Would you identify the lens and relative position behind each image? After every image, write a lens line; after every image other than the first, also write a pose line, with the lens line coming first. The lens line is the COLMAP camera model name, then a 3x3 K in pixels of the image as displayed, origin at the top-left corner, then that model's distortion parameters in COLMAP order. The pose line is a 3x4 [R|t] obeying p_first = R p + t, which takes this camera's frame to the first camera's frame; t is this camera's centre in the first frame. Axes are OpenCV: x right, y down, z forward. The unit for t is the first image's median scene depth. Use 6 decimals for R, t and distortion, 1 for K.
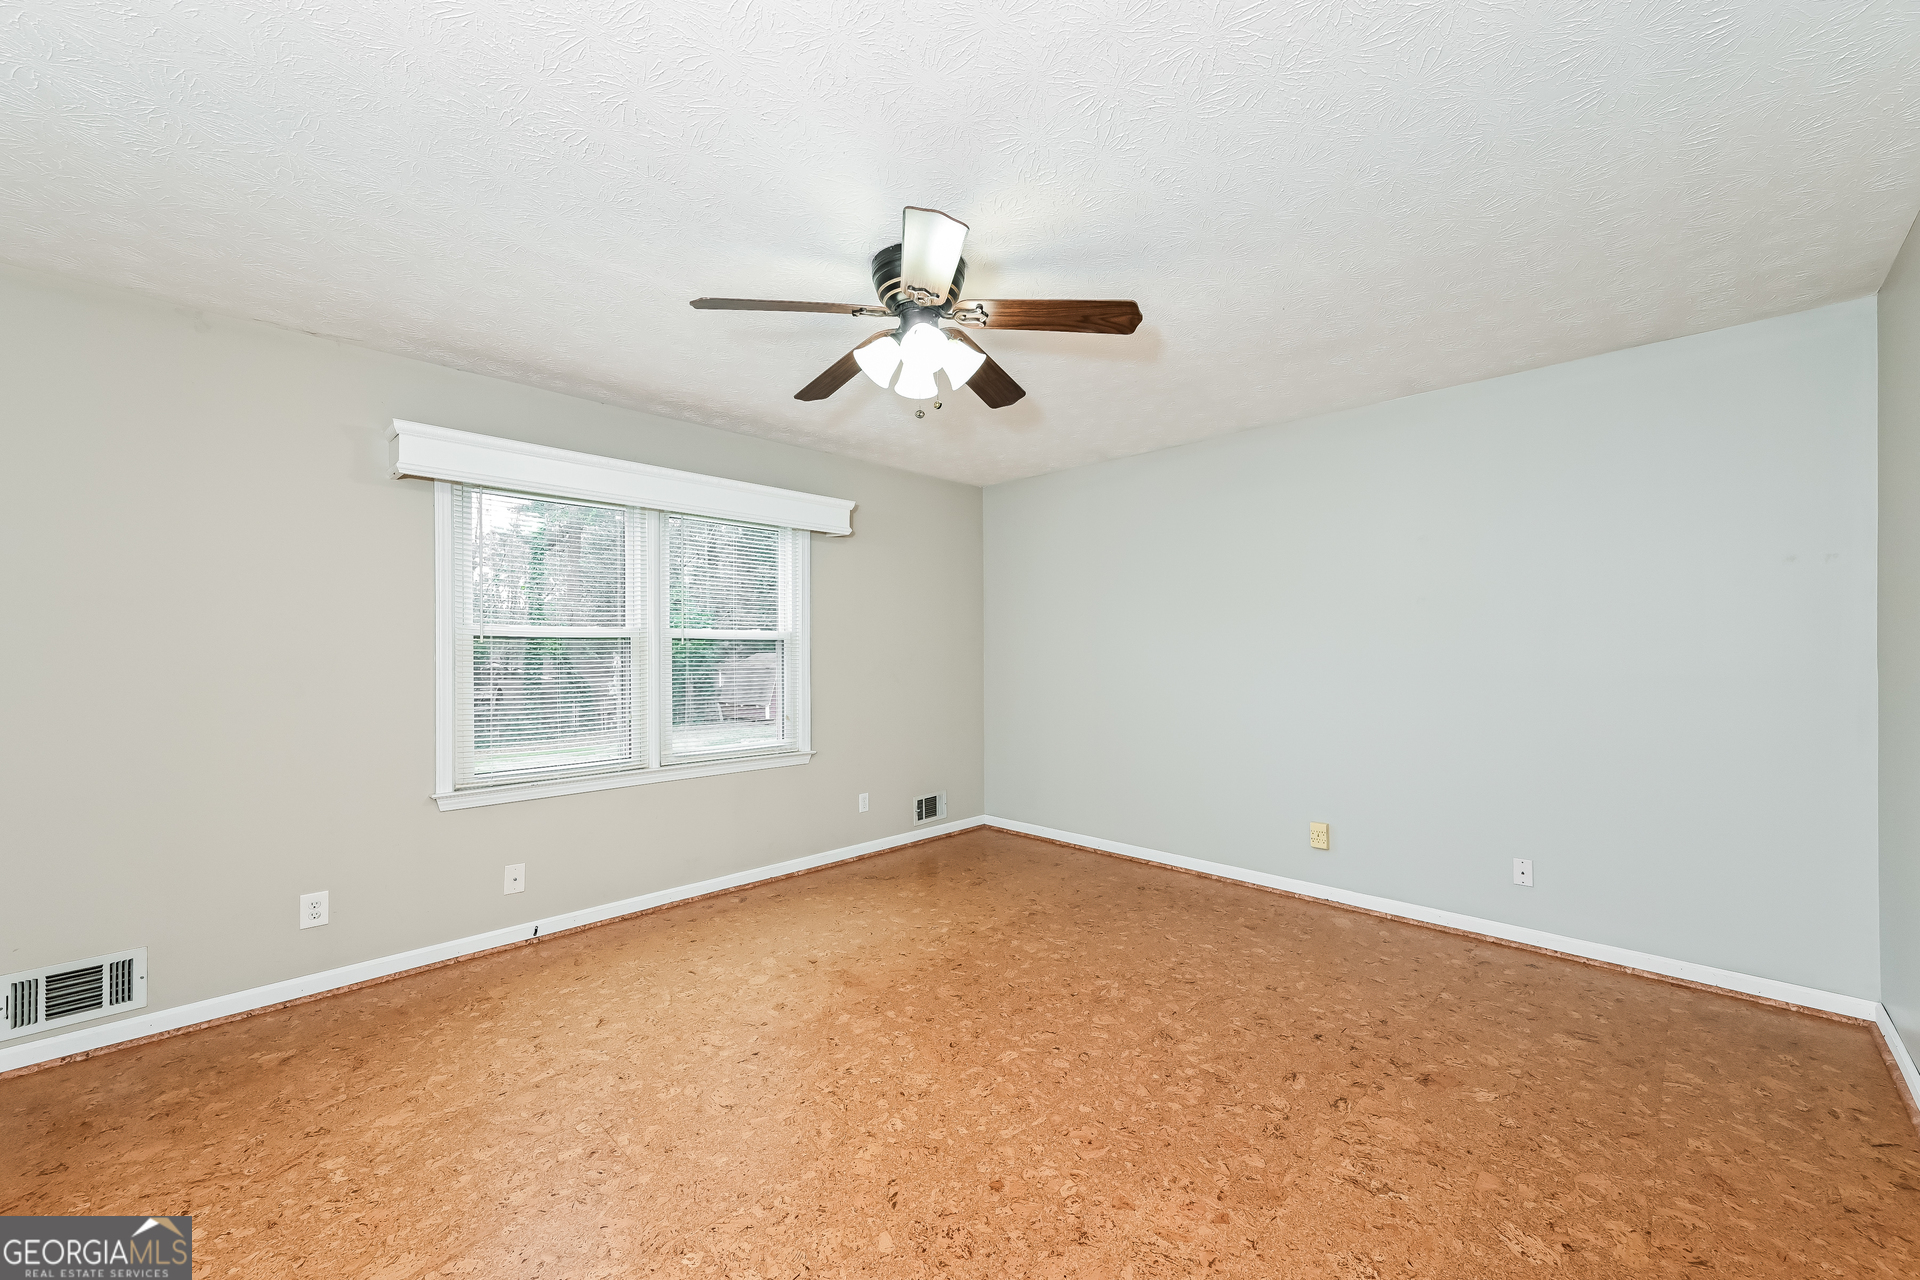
lens RADIAL K [[780.0, 0, 953.1], [0, 780.0, 641.7], [0, 0, 1]] dist [0.001934, -0.000055]
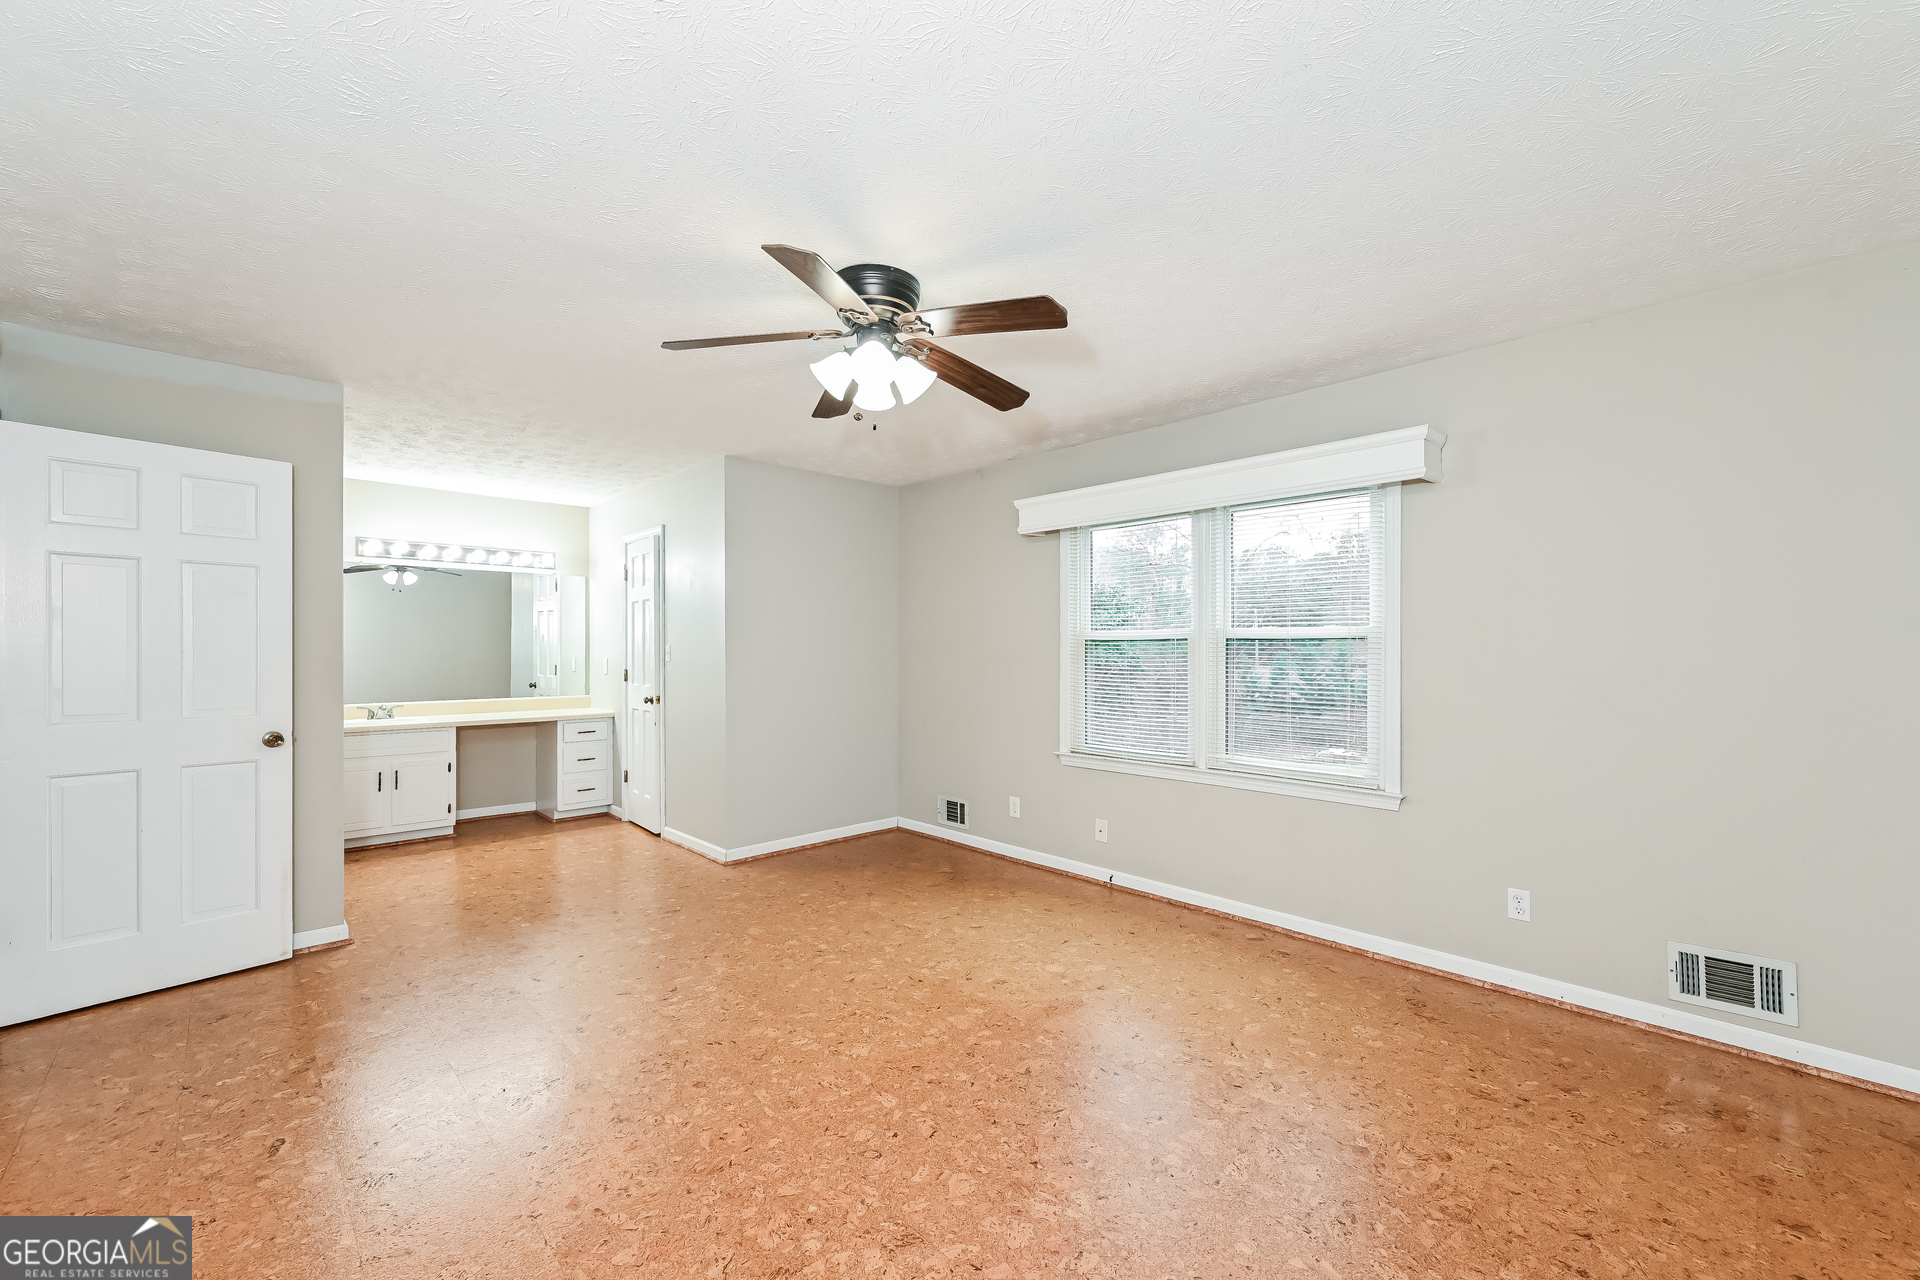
lens RADIAL K [[780.0, 0, 953.6], [0, 780.0, 648.8], [0, 0, 1]] dist [0.001934, -0.000055]
pose [[-0.058431, 0.005120, -0.998278, 0.766403], [0.012545, 0.999912, 0.004394, -0.000320], [0.998213, -0.012267, -0.058490, 0.893711]]
